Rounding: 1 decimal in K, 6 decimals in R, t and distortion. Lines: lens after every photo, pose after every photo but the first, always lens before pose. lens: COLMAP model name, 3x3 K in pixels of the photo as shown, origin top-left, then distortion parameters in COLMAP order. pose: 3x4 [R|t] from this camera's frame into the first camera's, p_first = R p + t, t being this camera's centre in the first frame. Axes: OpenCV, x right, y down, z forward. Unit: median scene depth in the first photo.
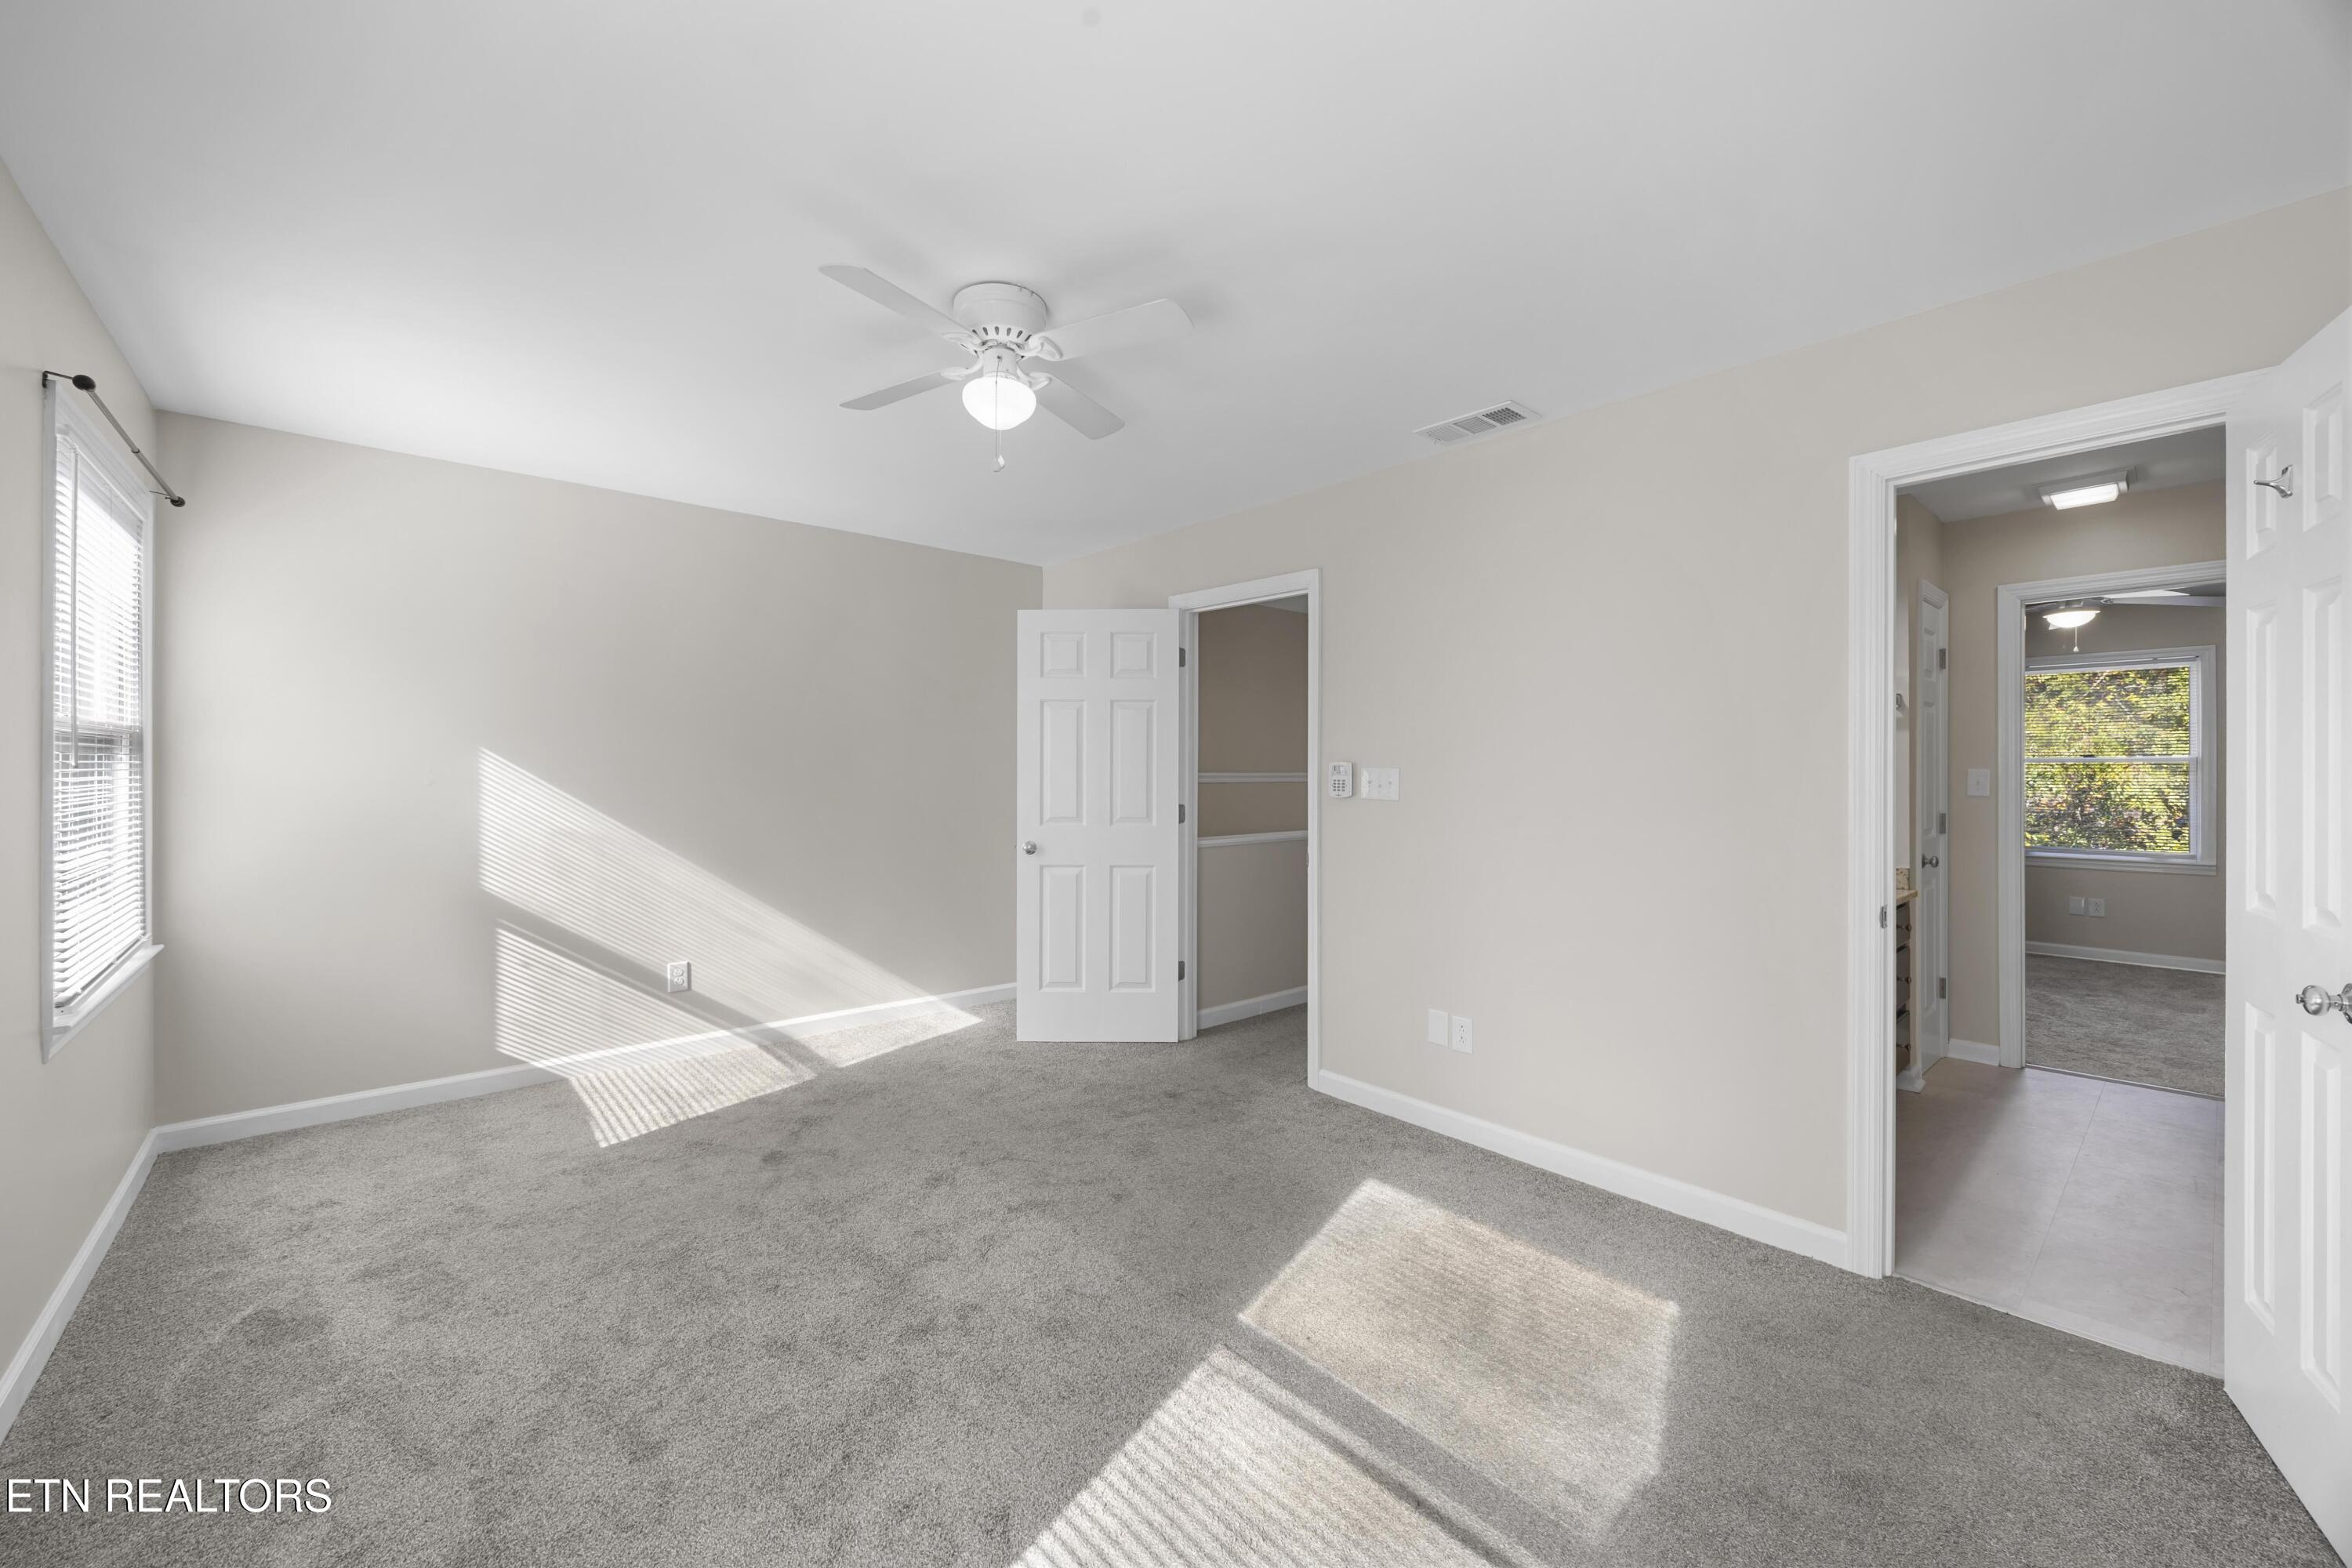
lens RADIAL K [[900.4, 0, 1163.7], [0, 900.4, 786.7], [0, 0, 1]] dist [-0.003573, -0.000267]
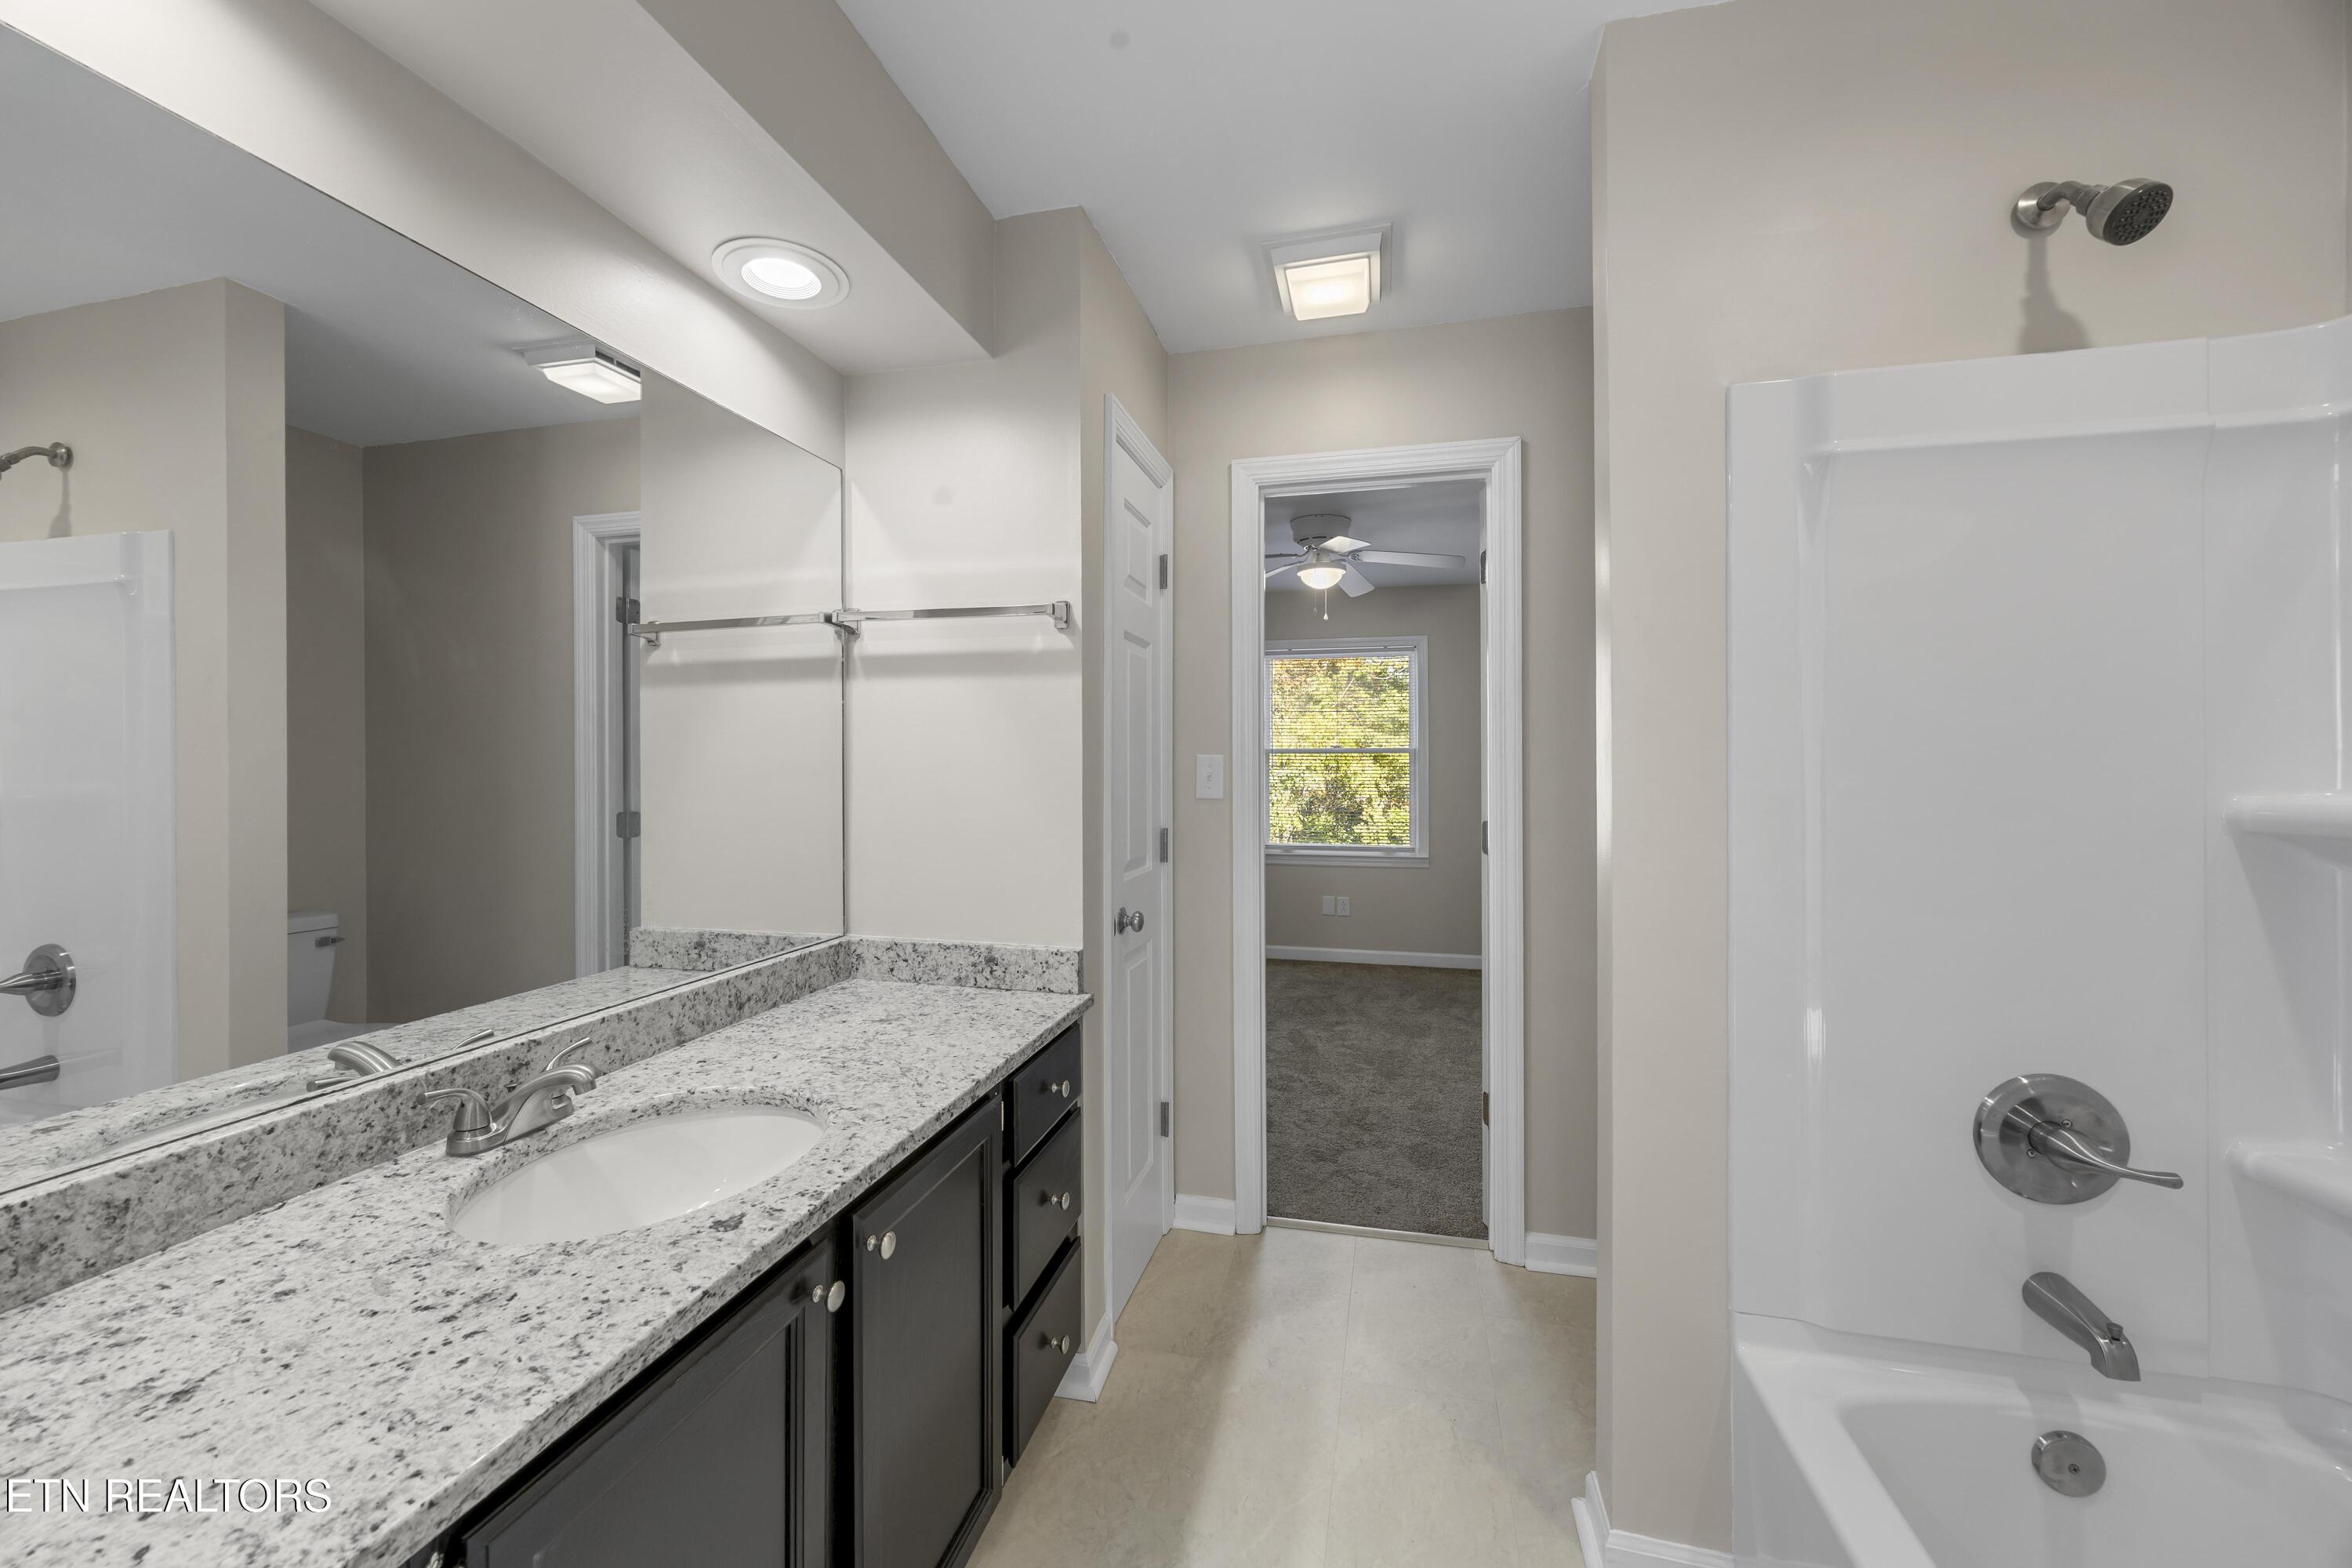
lens RADIAL K [[900.4, 0, 1180.0], [0, 900.4, 776.4], [0, 0, 1]] dist [-0.003573, -0.000267]
pose [[0.809059, -0.001779, 0.587725, 0.522342], [0.003035, 0.999995, -0.001151, -0.003993], [-0.587720, 0.002715, 0.809060, 0.505710]]
